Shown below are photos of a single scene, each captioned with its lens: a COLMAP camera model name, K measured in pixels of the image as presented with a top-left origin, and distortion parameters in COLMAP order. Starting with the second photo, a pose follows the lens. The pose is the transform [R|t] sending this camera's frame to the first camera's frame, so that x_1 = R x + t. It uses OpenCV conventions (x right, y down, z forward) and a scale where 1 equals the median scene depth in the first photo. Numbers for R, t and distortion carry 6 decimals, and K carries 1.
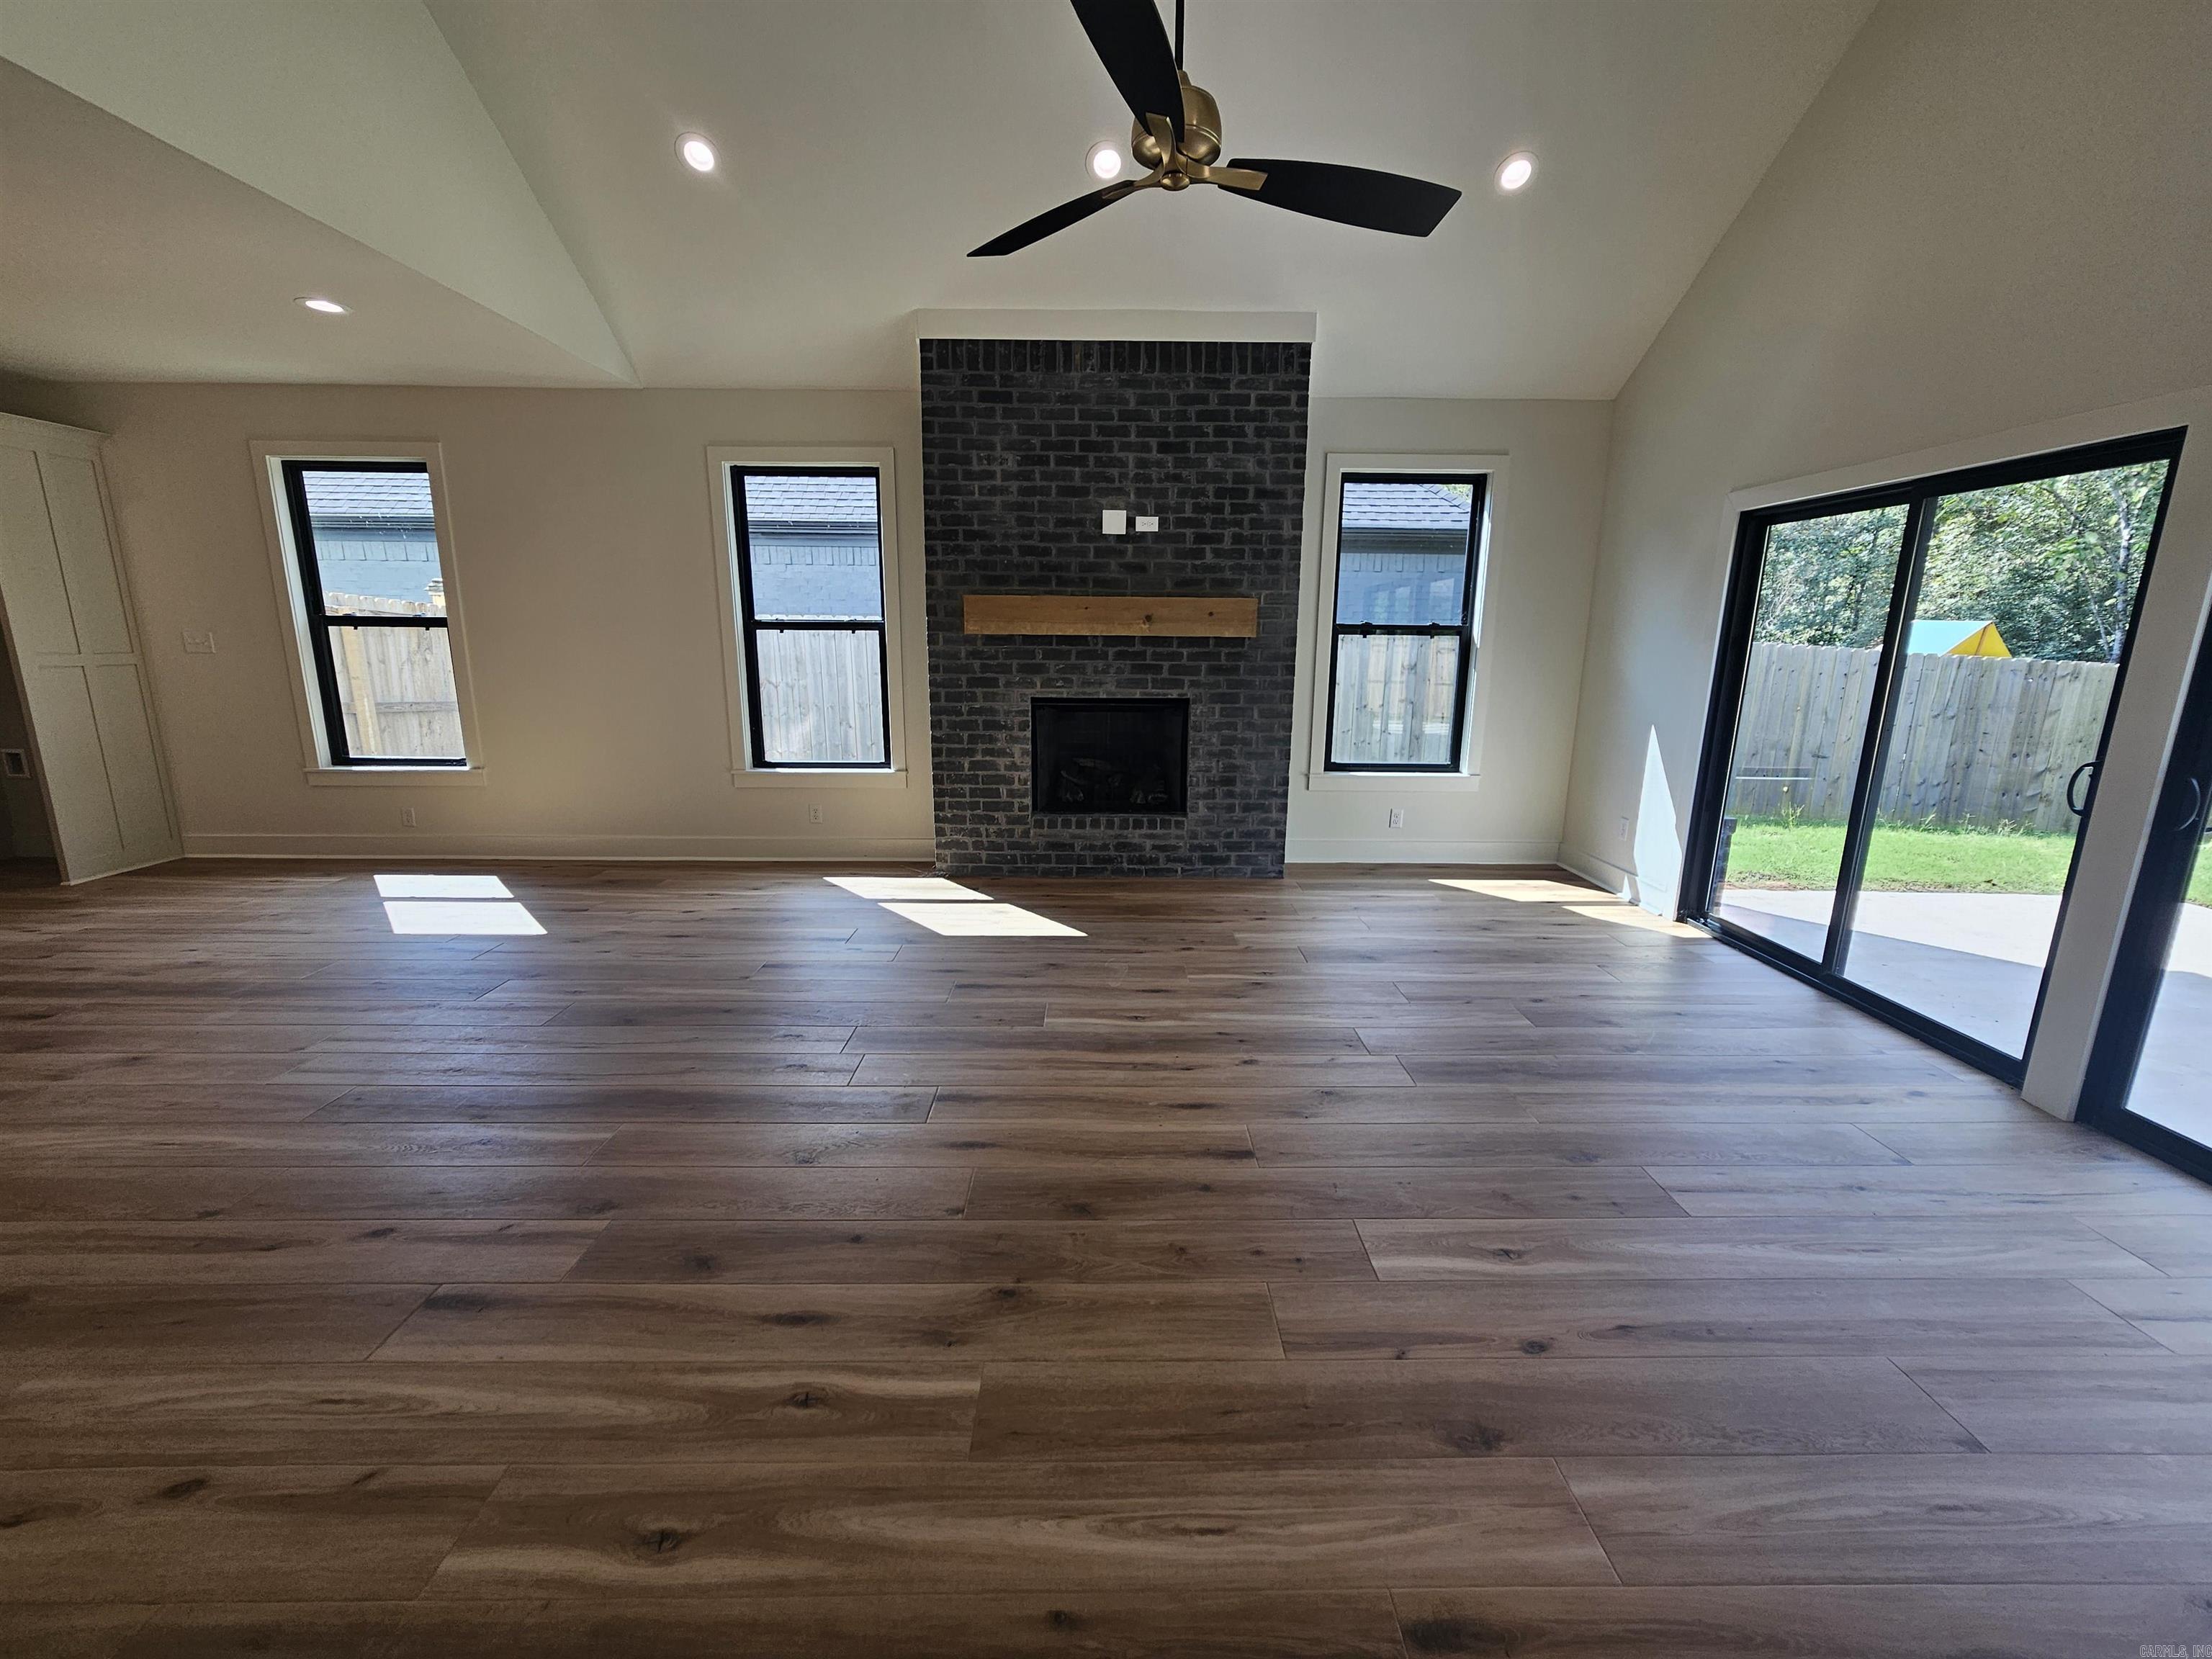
lens RADIAL K [[897.7, 0, 1119.7], [0, 897.7, 831.3], [0, 0, 1]] dist [-0.004304, 0.000164]
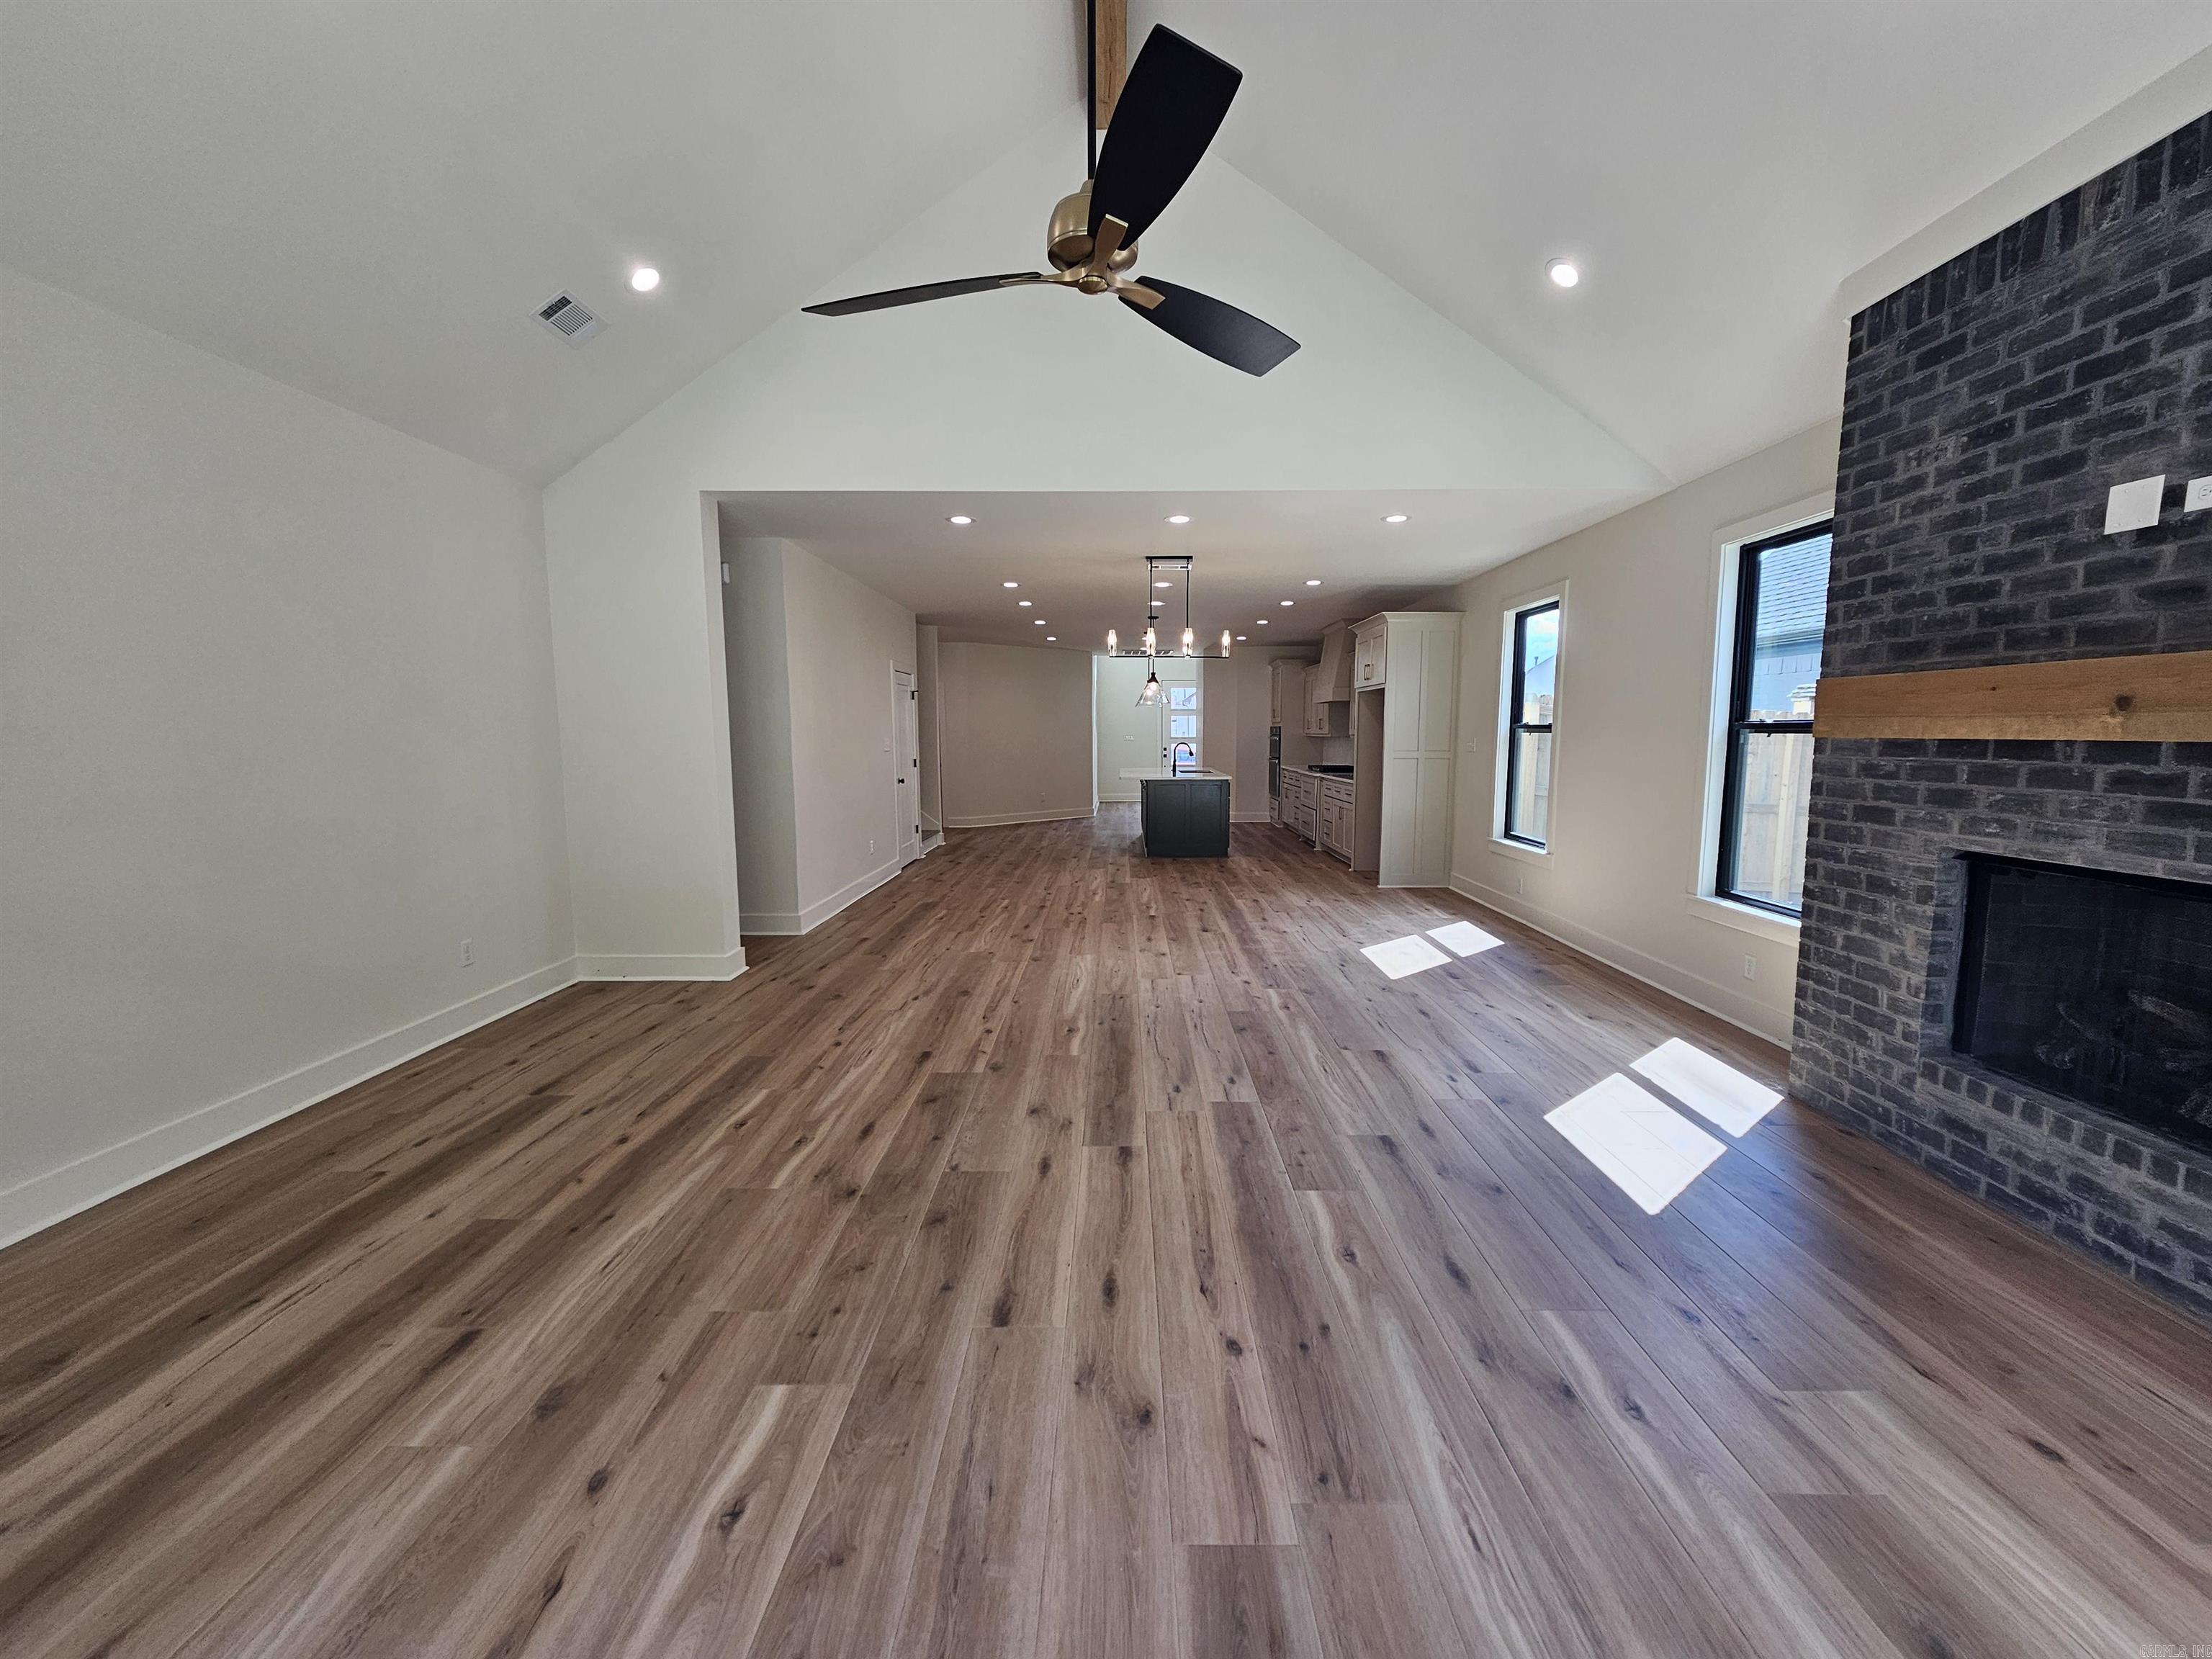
lens RADIAL K [[897.7, 0, 1123.0], [0, 897.7, 831.3], [0, 0, 1]] dist [-0.004304, 0.000164]
pose [[-0.009999, 0.101099, -0.994826, 0.484368], [-0.215996, 0.971170, 0.100866, -0.108662], [0.976343, 0.215887, 0.012126, 0.506590]]
